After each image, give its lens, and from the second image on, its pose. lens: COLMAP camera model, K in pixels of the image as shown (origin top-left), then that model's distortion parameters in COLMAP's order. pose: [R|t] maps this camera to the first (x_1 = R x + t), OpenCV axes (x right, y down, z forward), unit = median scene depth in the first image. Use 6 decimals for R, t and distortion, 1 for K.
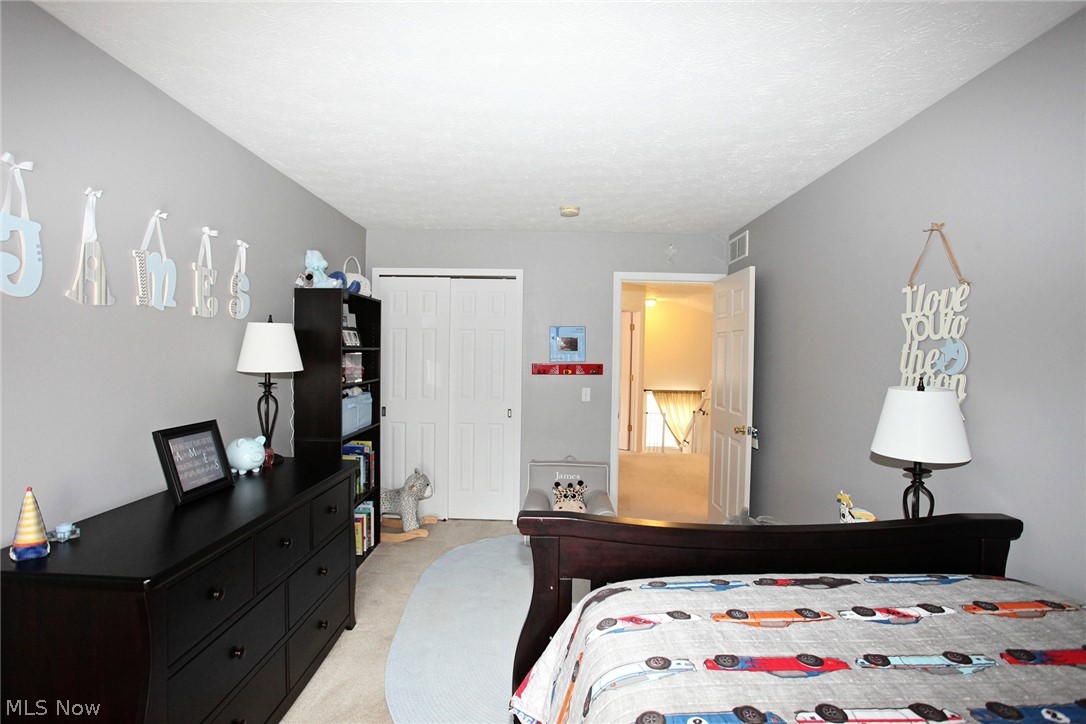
lens RADIAL K [[532.6, 0, 543.0], [0, 532.6, 362.0], [0, 0, 1]] dist [-0.056724, 0.025032]
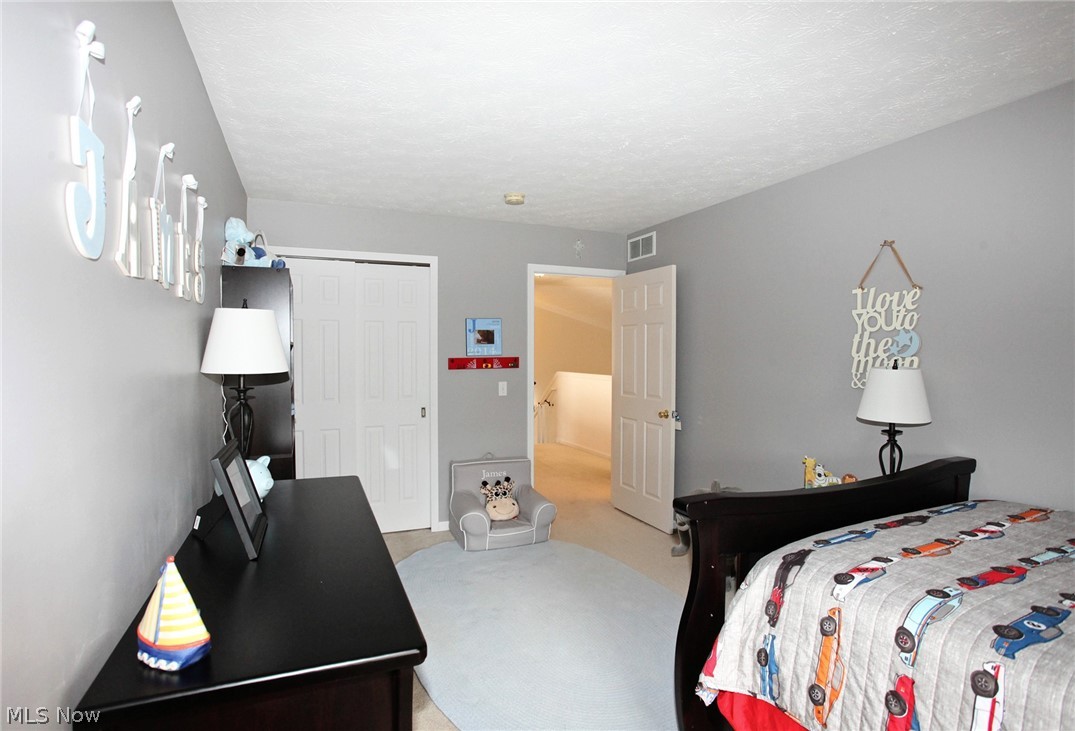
lens RADIAL K [[545.6, 0, 537.5], [0, 545.6, 365.5], [0, 0, 1]] dist [-0.075740, 0.032640]
pose [[0.915166, -0.024826, 0.402313, -0.491160], [0.018881, 0.999646, 0.018735, 0.002378], [-0.402635, -0.009550, 0.915311, 0.117719]]
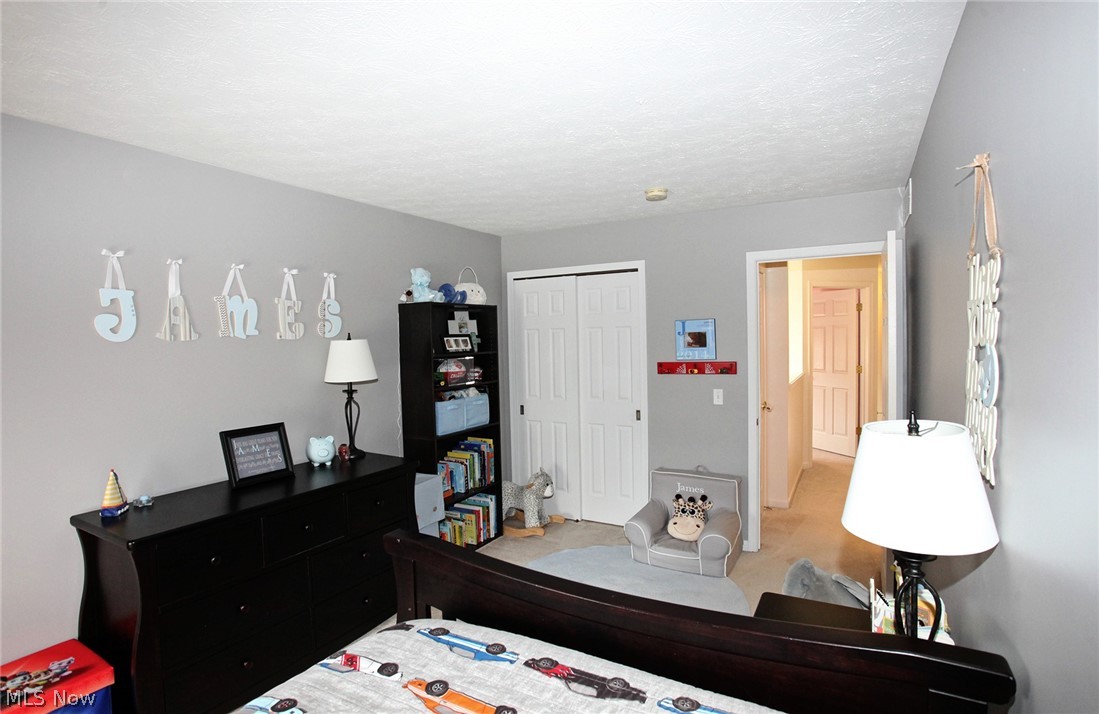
lens RADIAL K [[546.8, 0, 549.5], [0, 546.8, 357.0], [0, 0, 1]] dist [-0.066225, 0.000735]
pose [[0.870660, -0.017442, -0.491576, 0.522405], [0.026950, 0.999562, 0.012266, -0.041904], [0.491147, -0.023928, 0.870748, 0.175465]]
